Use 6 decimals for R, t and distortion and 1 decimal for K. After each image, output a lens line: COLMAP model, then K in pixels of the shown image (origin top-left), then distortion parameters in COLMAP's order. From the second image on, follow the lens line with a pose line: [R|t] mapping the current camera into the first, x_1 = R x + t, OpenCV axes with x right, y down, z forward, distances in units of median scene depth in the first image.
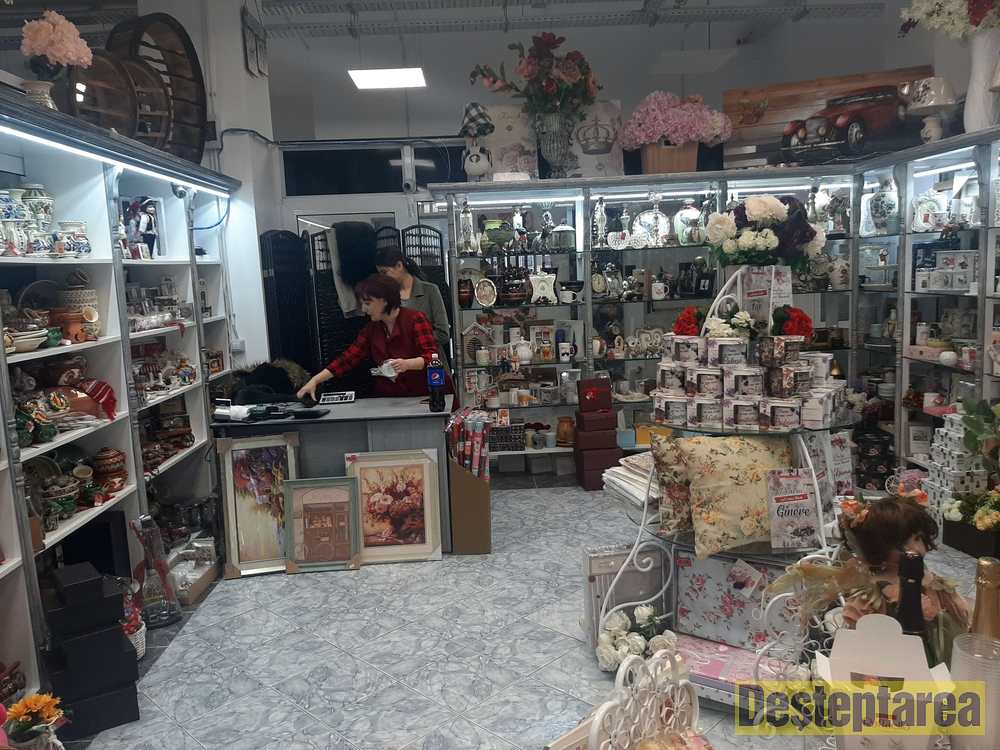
lens RADIAL K [[768.4, 0, 498.2], [0, 768.4, 375.7], [0, 0, 1]] dist [0.075416, -0.157996]
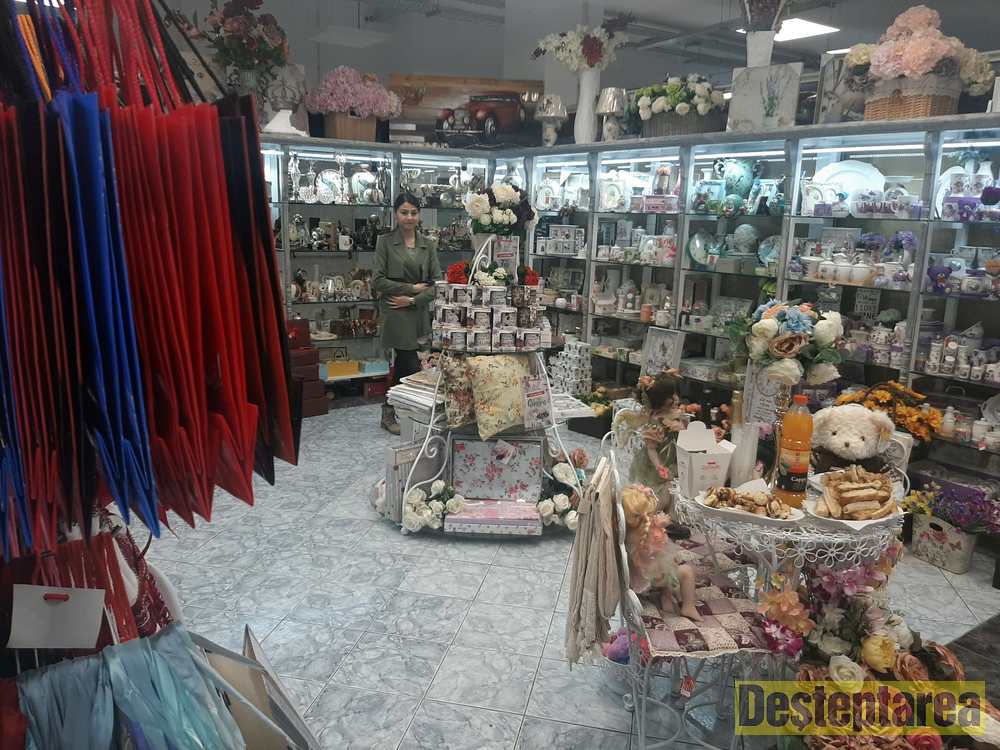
lens RADIAL K [[762.0, 0, 501.9], [0, 762.0, 384.5], [0, 0, 1]] dist [0.064615, -0.178425]
pose [[0.836907, -0.052971, 0.544777, -0.264254], [0.007987, 0.996382, 0.084613, 0.007193], [-0.547288, -0.066462, 0.834302, -0.109816]]
